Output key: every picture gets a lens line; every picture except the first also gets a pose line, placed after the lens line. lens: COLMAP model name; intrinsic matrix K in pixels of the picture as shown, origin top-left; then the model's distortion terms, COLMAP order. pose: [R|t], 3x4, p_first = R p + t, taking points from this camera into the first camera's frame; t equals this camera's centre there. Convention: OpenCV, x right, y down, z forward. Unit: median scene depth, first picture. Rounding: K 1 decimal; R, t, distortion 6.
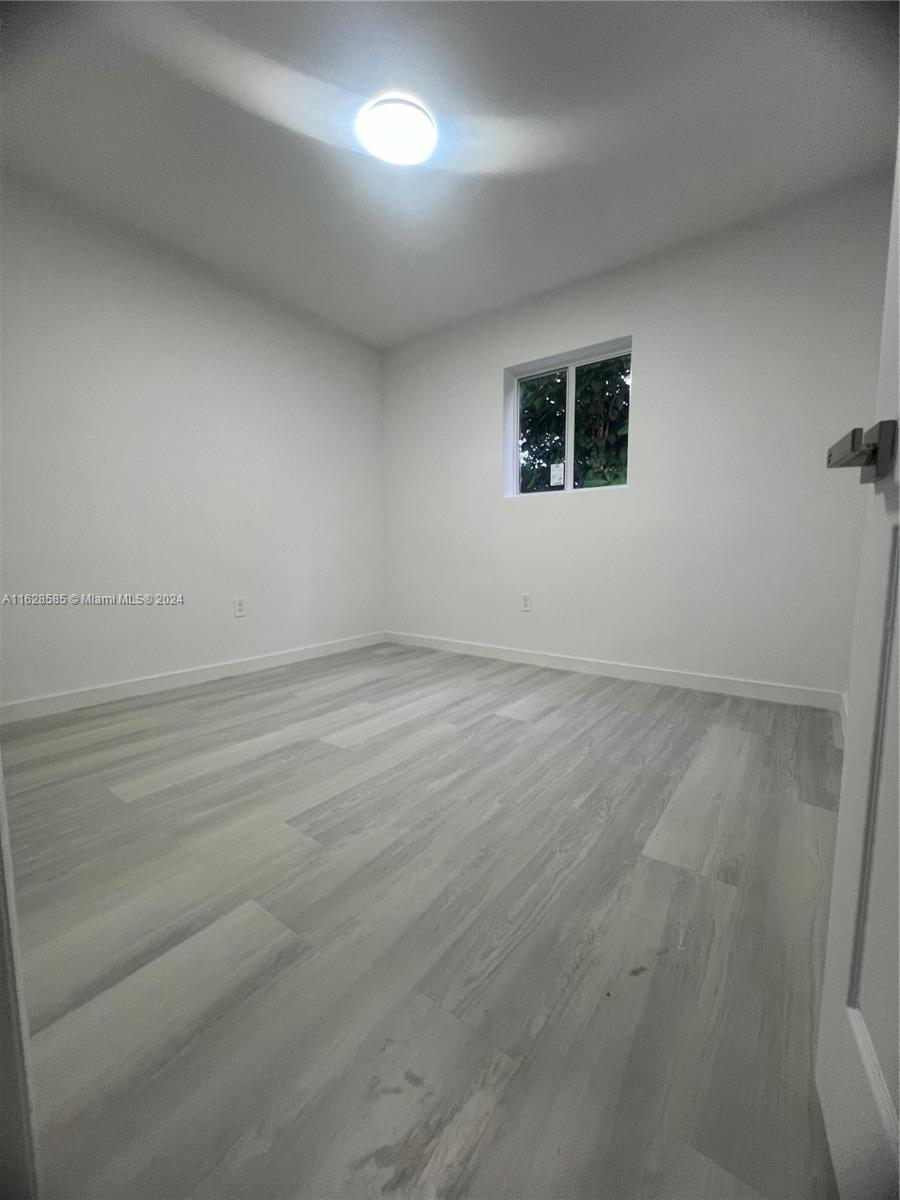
lens RADIAL K [[477.3, 0, 450.0], [0, 477.3, 600.0], [0, 0, 1]] dist [0.003013, 0.000207]
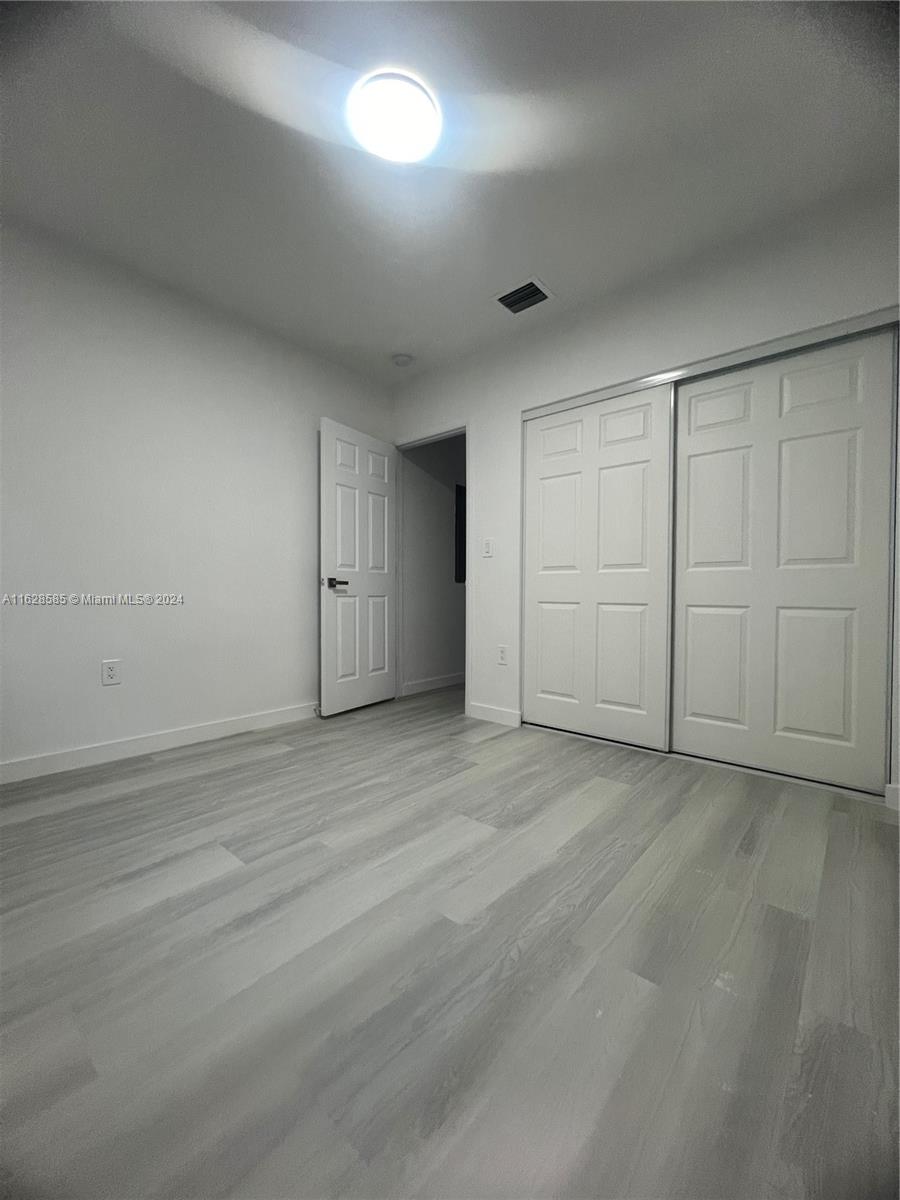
lens RADIAL K [[477.3, 0, 450.0], [0, 477.3, 600.0], [0, 0, 1]] dist [0.003013, 0.000207]
pose [[-0.997075, -0.005002, 0.076260, -0.272583], [0.003153, 0.994314, 0.106442, -0.209204], [-0.076358, 0.106371, -0.991390, 1.923124]]
